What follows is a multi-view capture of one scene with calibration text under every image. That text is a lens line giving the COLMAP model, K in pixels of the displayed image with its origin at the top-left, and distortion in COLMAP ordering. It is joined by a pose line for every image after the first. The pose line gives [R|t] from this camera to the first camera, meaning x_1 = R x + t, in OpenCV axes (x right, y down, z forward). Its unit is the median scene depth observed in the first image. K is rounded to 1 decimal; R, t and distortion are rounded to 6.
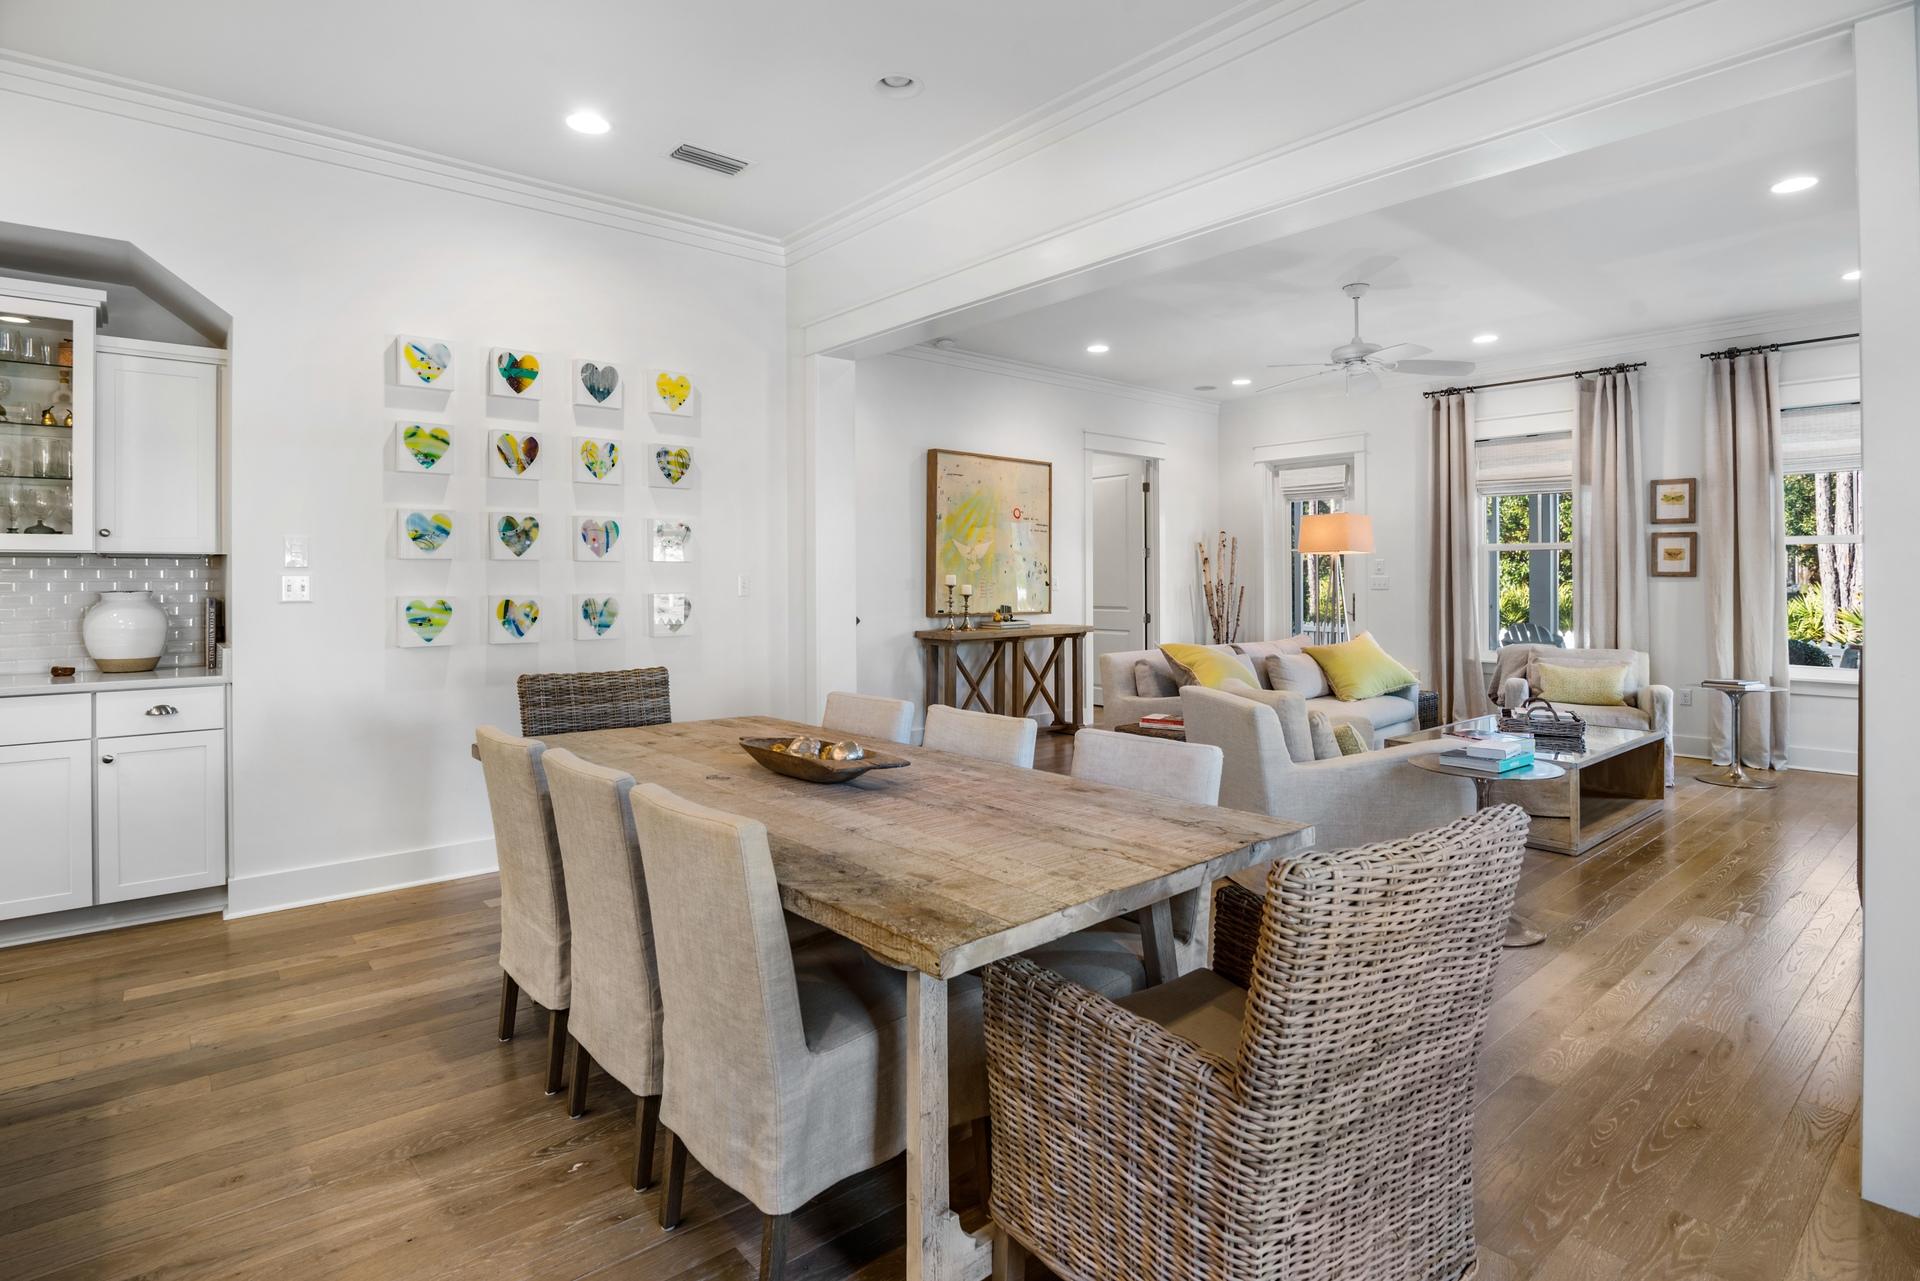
lens RADIAL K [[977.5, 0, 956.7], [0, 977.5, 575.3], [0, 0, 1]] dist [-0.018660, -0.000012]
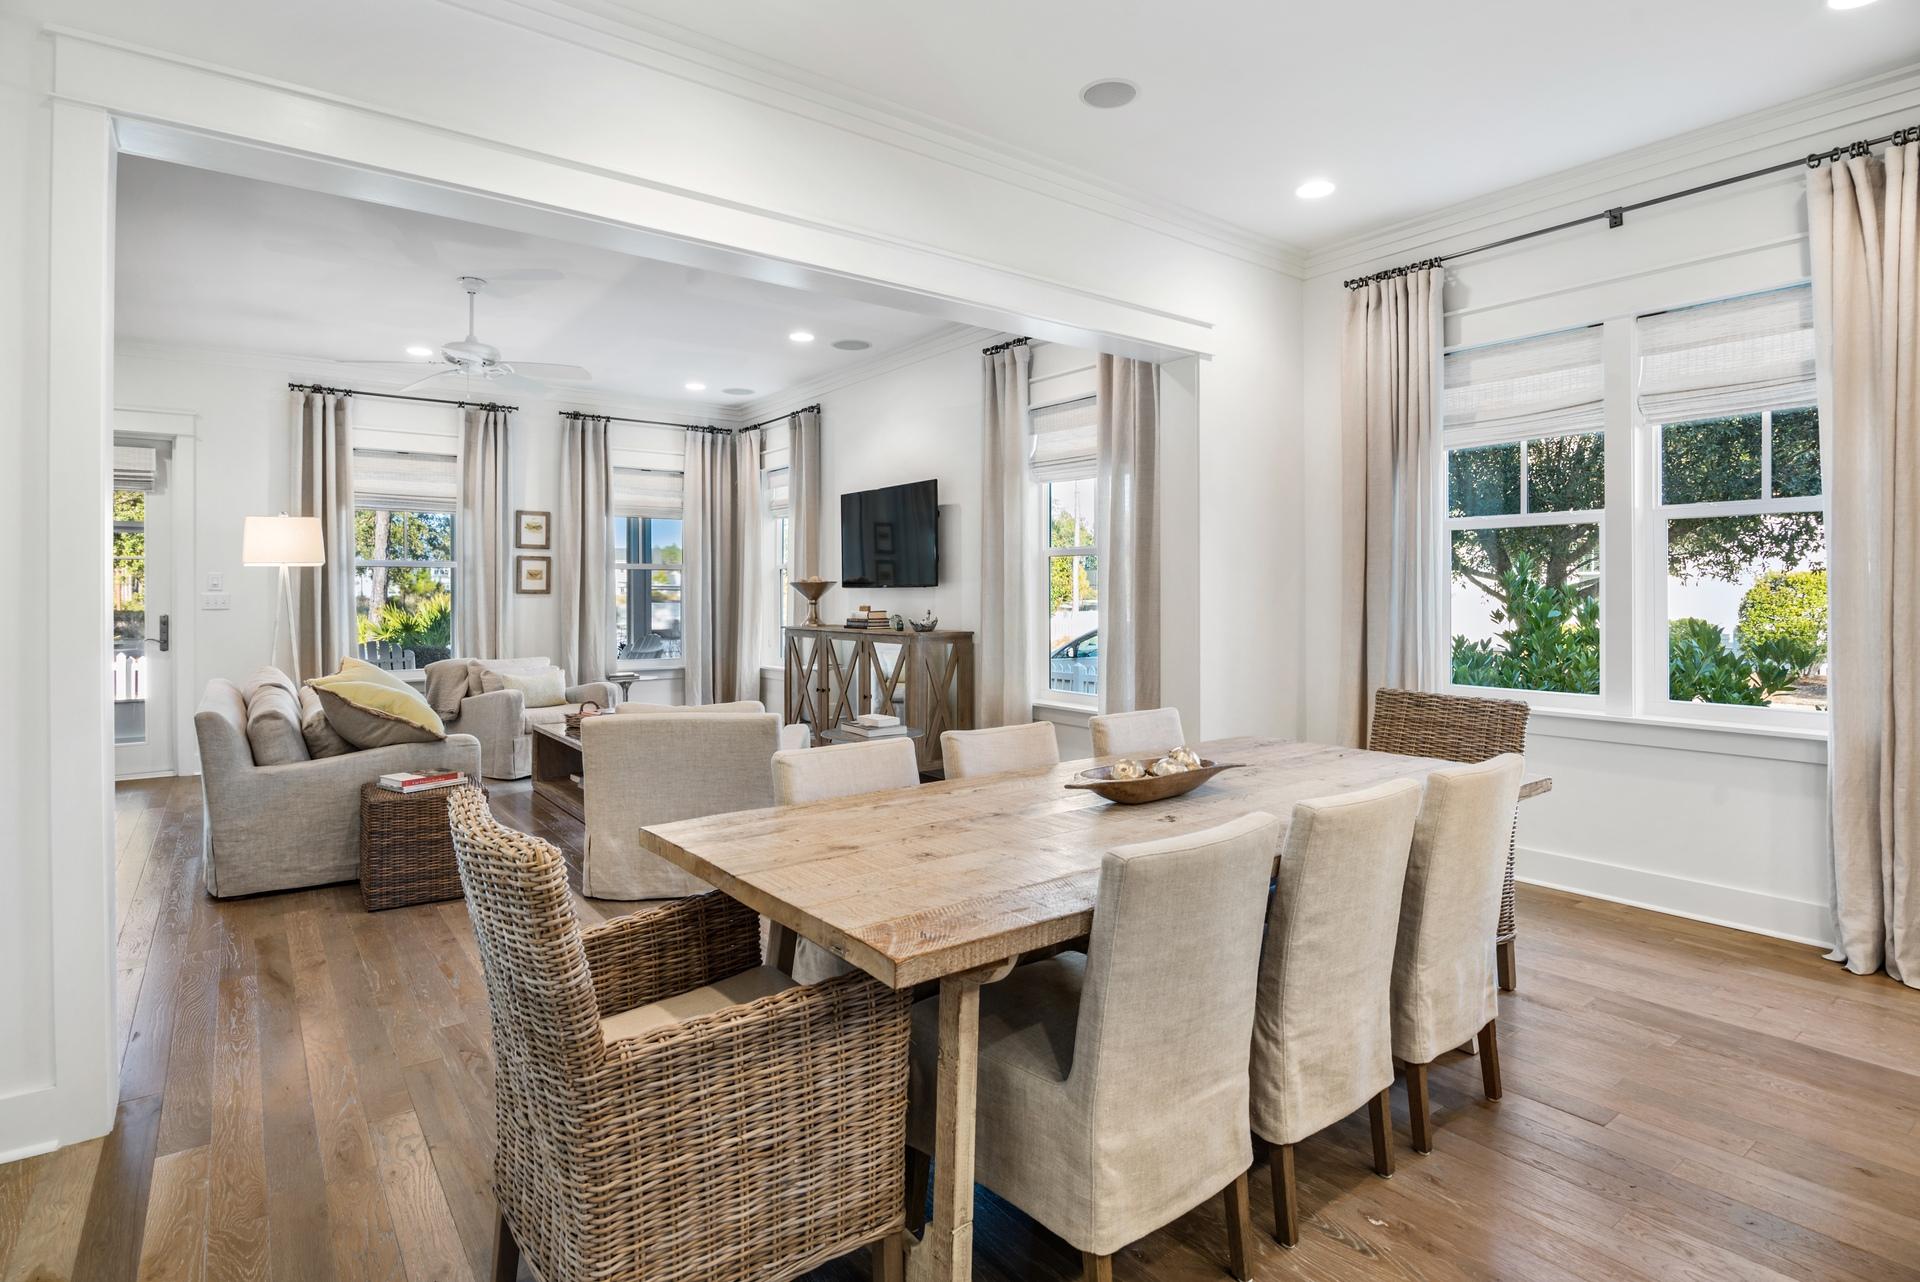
lens RADIAL K [[974.4, 0, 954.8], [0, 974.4, 593.9], [0, 0, 1]] dist [-0.020668, -0.000441]
pose [[0.066709, 0.000223, 0.997772, -0.489917], [-0.001256, 0.999999, -0.000139, 0.001633], [-0.997772, -0.001244, 0.066709, 0.489327]]
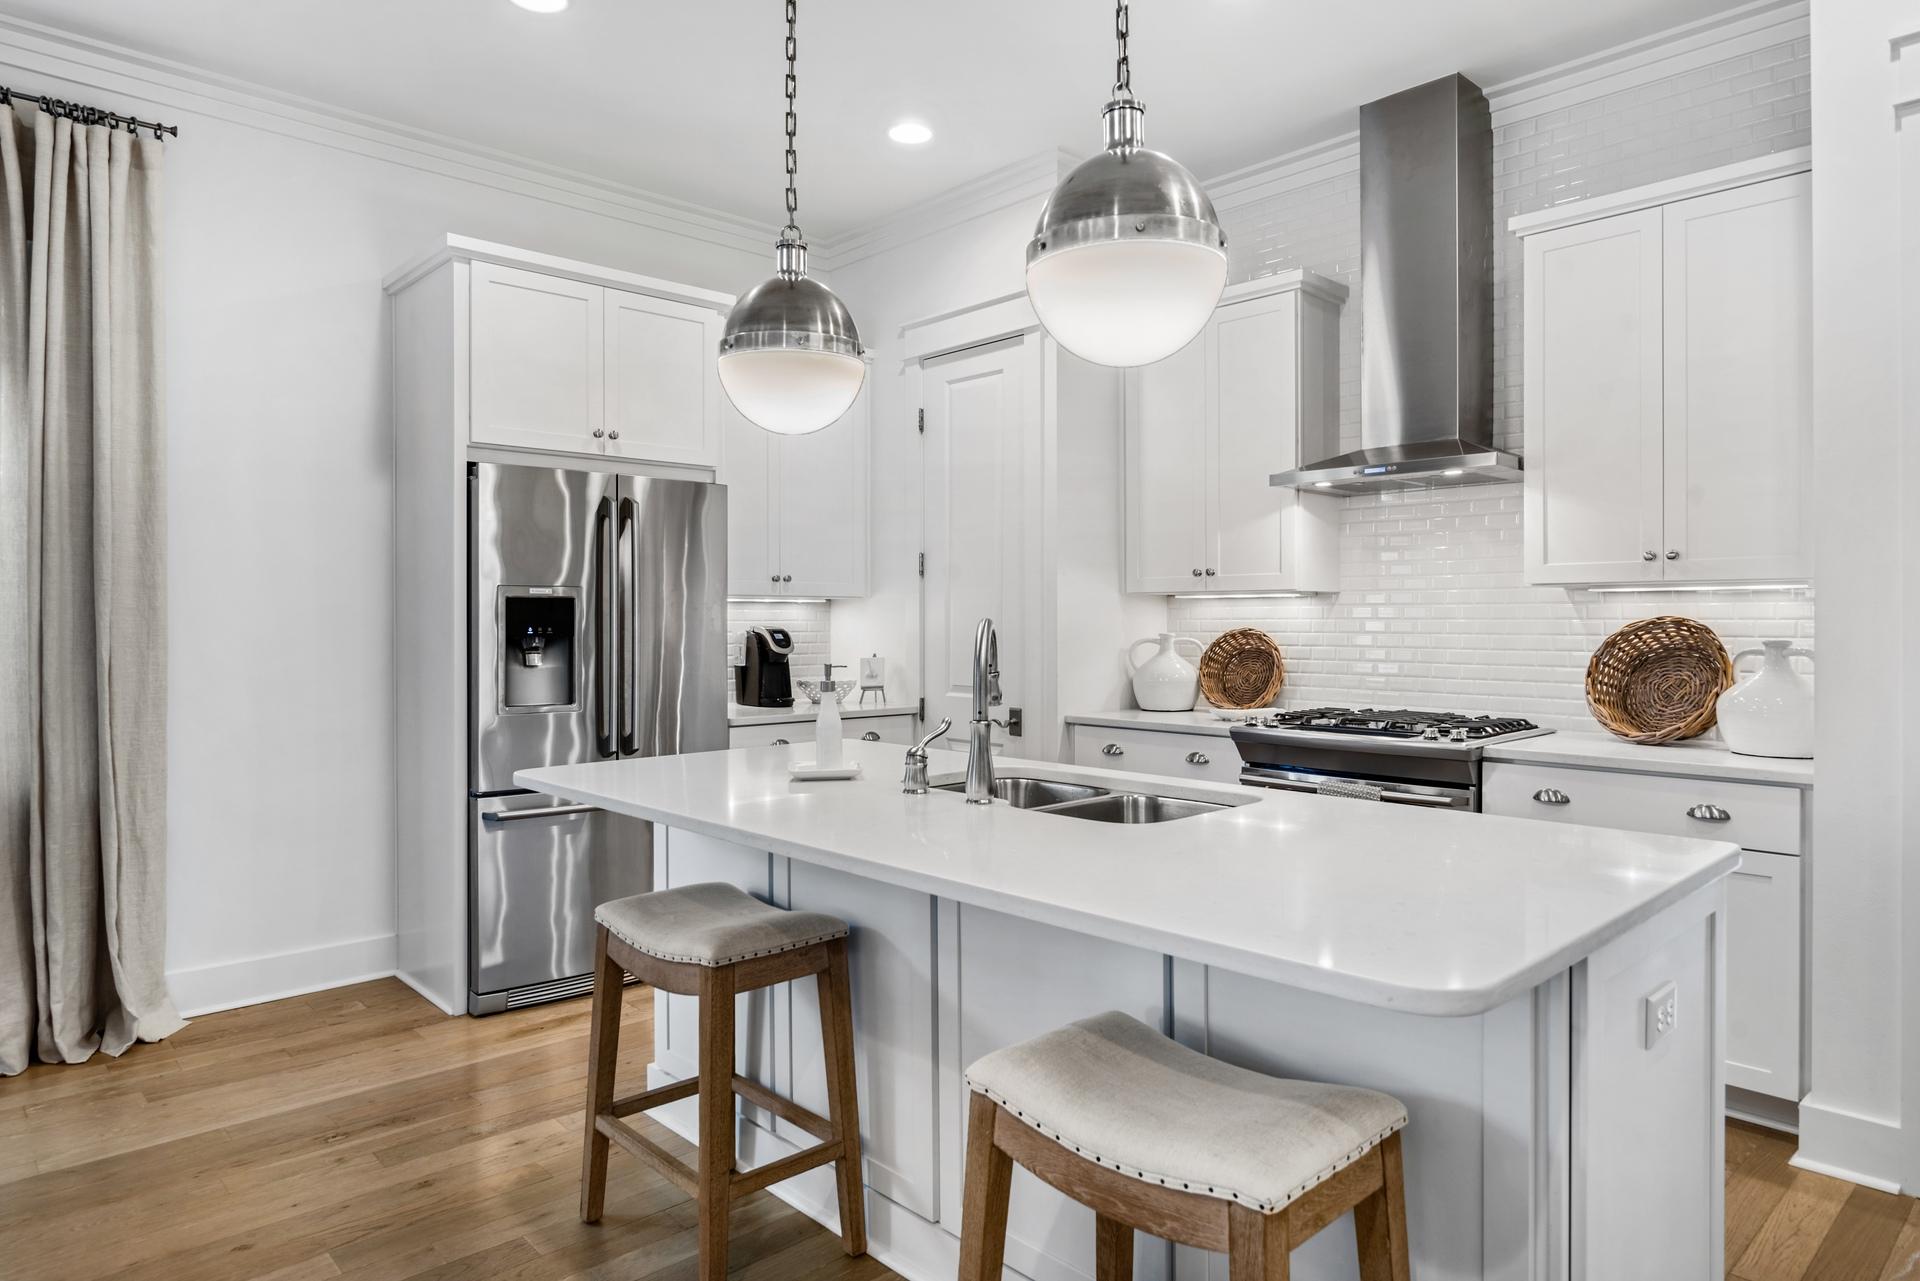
lens RADIAL K [[1153.0, 0, 975.6], [0, 1153.0, 621.0], [0, 0, 1]] dist [0.025984, -0.036333]
pose [[-0.998800, 0.005133, -0.048704, -0.350779], [0.005161, 0.999987, -0.000449, 0.001931], [0.048701, -0.000700, -0.998813, 0.584564]]
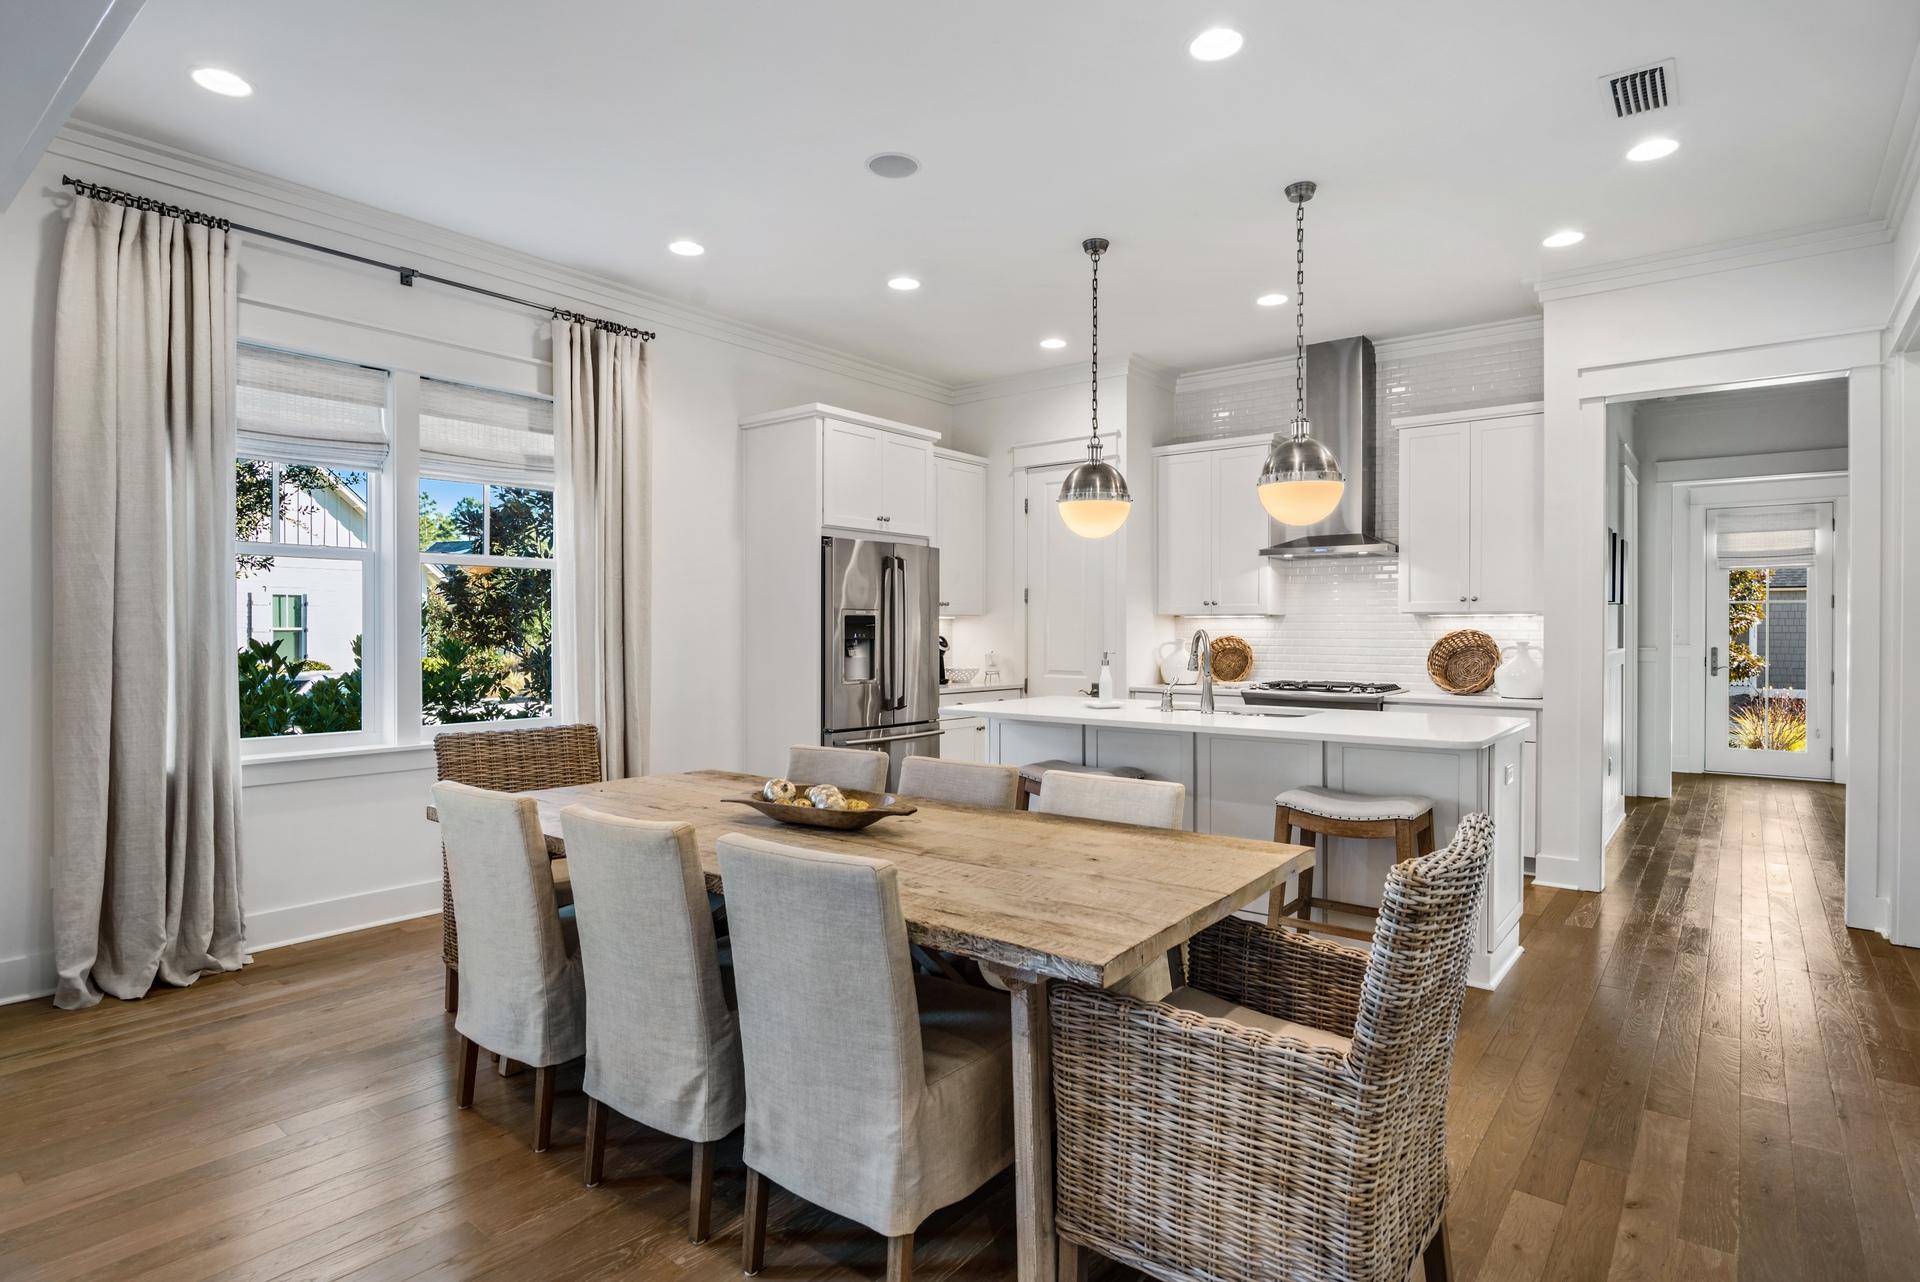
lens RADIAL K [[994.4, 0, 980.8], [0, 994.4, 638.1], [0, 0, 1]] dist [-0.001642, -0.000526]
pose [[-0.980401, 0.001972, -0.197003, -0.062169], [0.000820, 0.999982, 0.005930, 0.003185], [0.197011, 0.005652, -0.980385, 0.884139]]
